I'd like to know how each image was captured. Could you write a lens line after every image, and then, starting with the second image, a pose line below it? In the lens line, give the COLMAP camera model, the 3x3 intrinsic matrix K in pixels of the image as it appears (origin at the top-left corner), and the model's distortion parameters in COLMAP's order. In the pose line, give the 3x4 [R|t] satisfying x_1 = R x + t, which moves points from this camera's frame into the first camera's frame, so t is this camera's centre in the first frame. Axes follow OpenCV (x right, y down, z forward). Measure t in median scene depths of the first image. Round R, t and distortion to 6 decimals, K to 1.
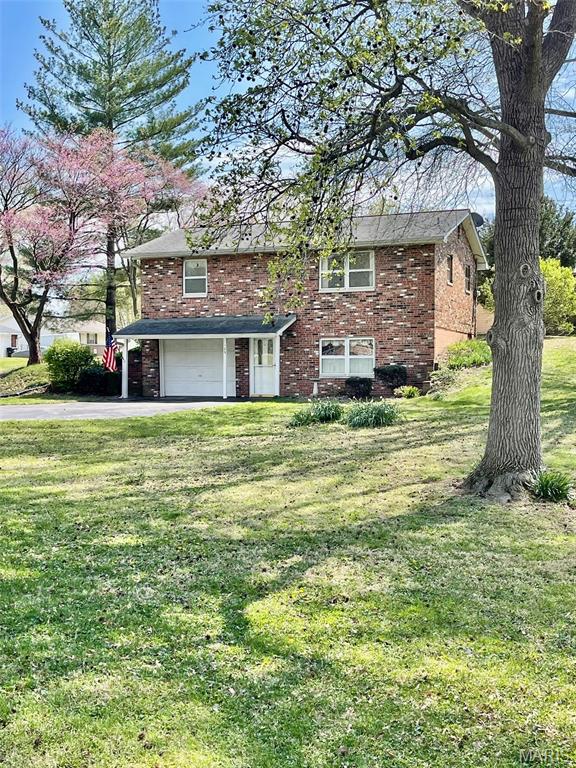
lens RADIAL K [[917.6, 0, 288.0], [0, 917.6, 384.0], [0, 0, 1]] dist [0.019694, 0.043322]
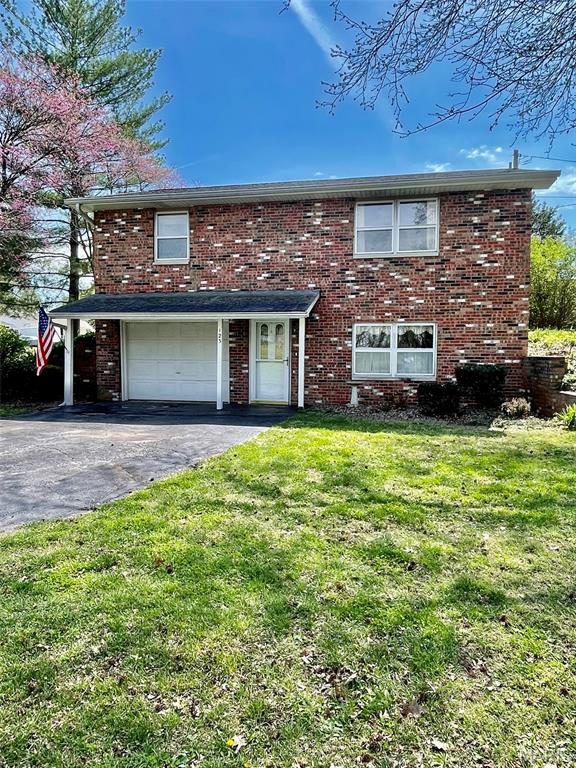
lens RADIAL K [[578.5, 0, 288.0], [0, 578.5, 384.0], [0, 0, 1]] dist [-0.008724, -0.012958]
pose [[0.990428, 0.005082, 0.137935, -0.074631], [-0.010043, 0.999327, 0.035293, -0.017703], [-0.137663, -0.036340, 0.989812, 0.548158]]
